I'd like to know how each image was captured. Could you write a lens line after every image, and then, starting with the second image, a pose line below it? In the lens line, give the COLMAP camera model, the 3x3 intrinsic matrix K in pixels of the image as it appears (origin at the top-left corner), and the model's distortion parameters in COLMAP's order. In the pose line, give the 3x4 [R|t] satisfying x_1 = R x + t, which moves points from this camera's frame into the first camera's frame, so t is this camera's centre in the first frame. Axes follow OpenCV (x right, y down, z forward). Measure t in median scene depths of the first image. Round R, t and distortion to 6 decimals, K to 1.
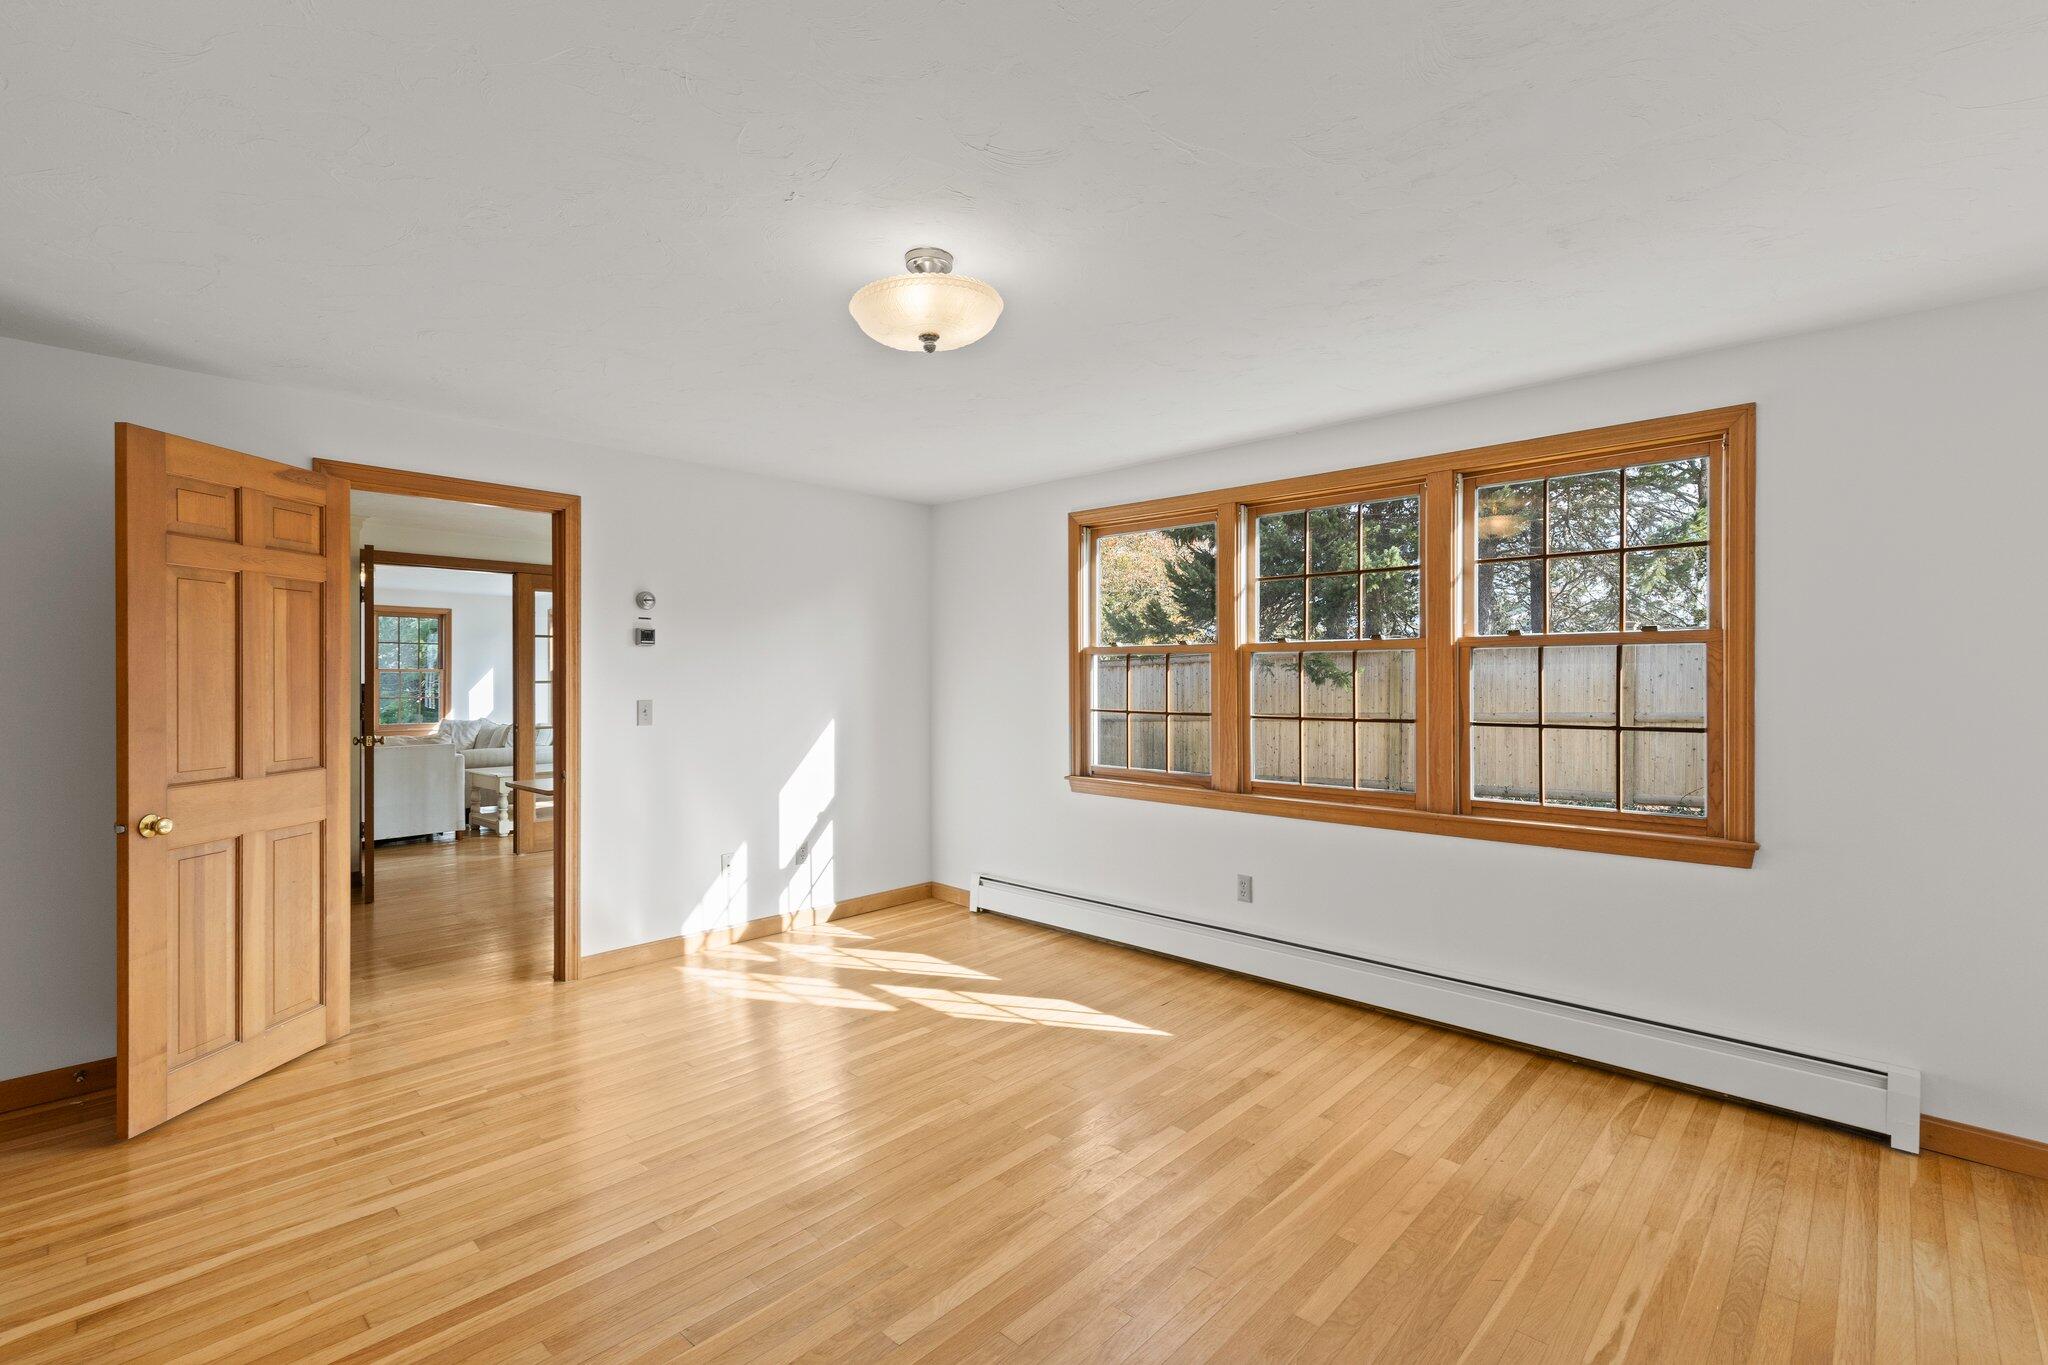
lens RADIAL K [[919.8, 0, 1024.0], [0, 919.8, 682.5], [0, 0, 1]] dist [0.002120, 0.000353]
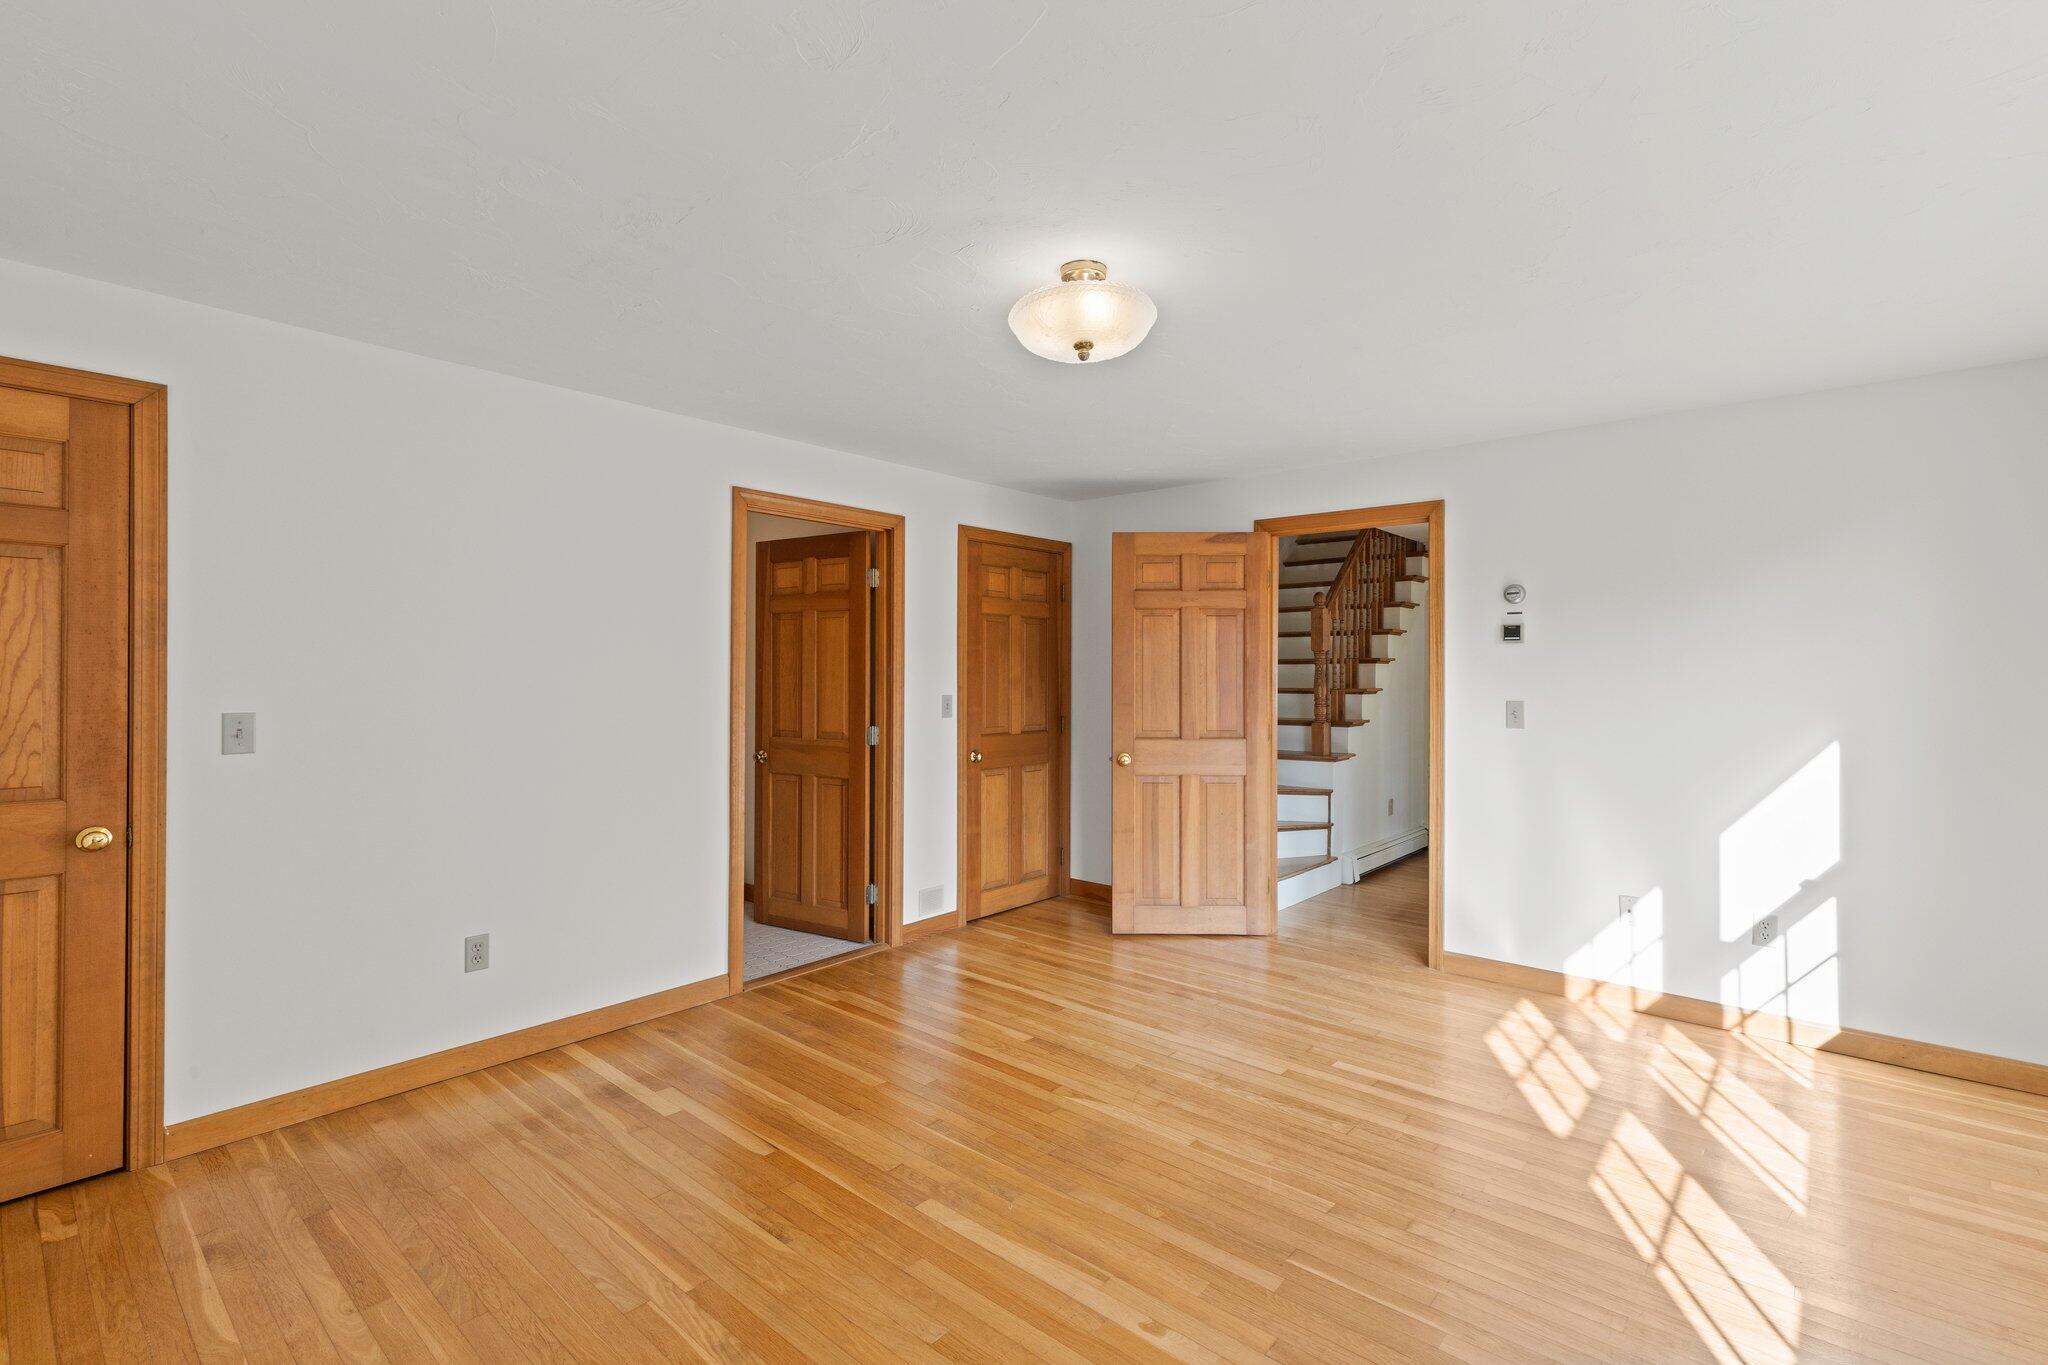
lens RADIAL K [[871.9, 0, 1006.7], [0, 871.9, 669.9], [0, 0, 1]] dist [0.000332, 0.000113]
pose [[0.055017, -0.004351, -0.998476, 0.565509], [-0.011725, 0.999919, -0.005003, -0.002385], [0.998417, 0.011983, 0.054962, 0.564385]]
